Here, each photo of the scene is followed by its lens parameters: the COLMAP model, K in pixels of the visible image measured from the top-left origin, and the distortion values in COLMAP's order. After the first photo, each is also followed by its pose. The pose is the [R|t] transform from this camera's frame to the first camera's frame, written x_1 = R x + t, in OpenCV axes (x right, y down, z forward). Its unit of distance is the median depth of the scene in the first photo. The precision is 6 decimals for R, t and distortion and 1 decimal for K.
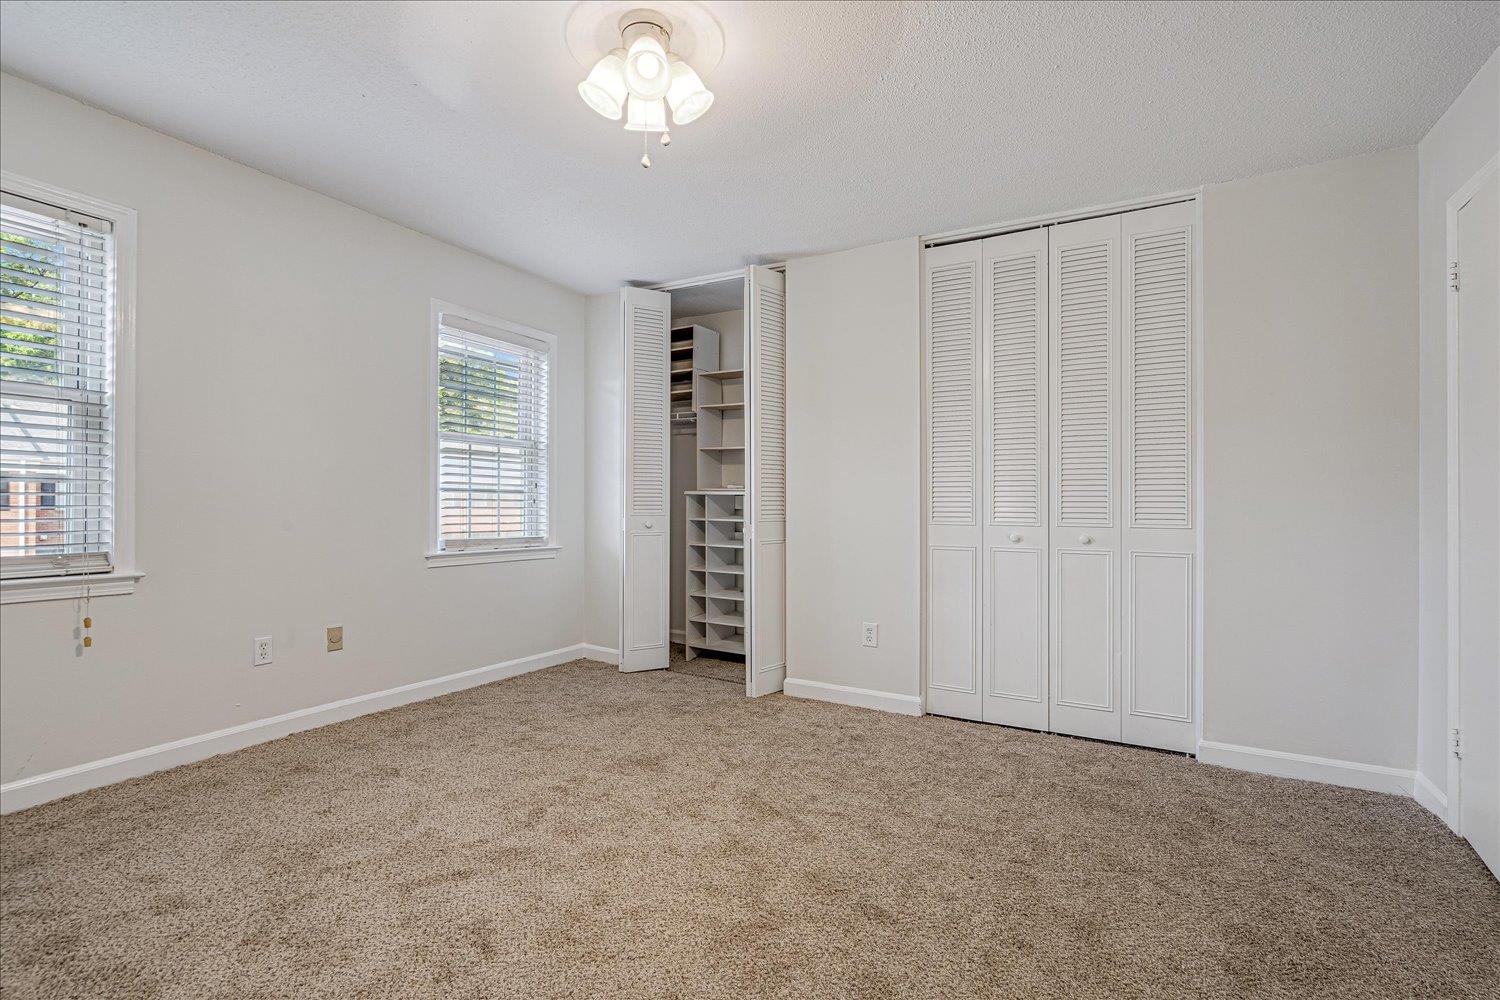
lens RADIAL K [[735.8, 0, 728.8], [0, 735.8, 511.2], [0, 0, 1]] dist [-0.000952, 0.001416]
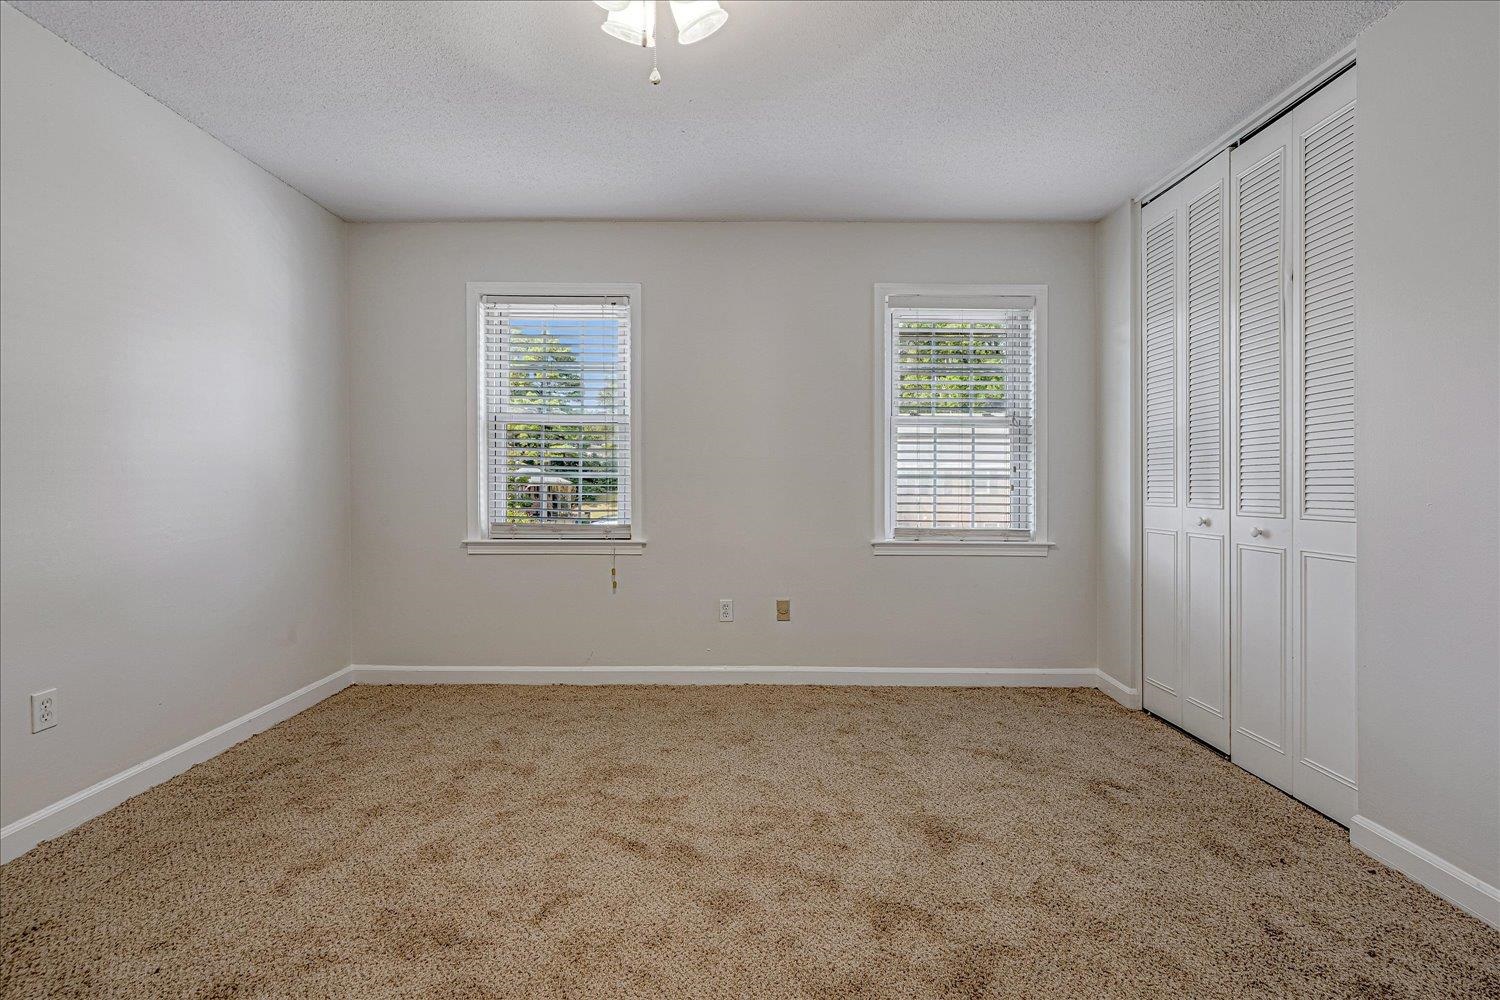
lens RADIAL K [[697.7, 0, 740.7], [0, 697.7, 499.0], [0, 0, 1]] dist [0.001559, 0.002177]
pose [[0.469404, 0.009448, -0.882933, 0.355324], [-0.007289, 0.999950, 0.006825, -0.004652], [0.882953, 0.003232, 0.469450, 0.407741]]
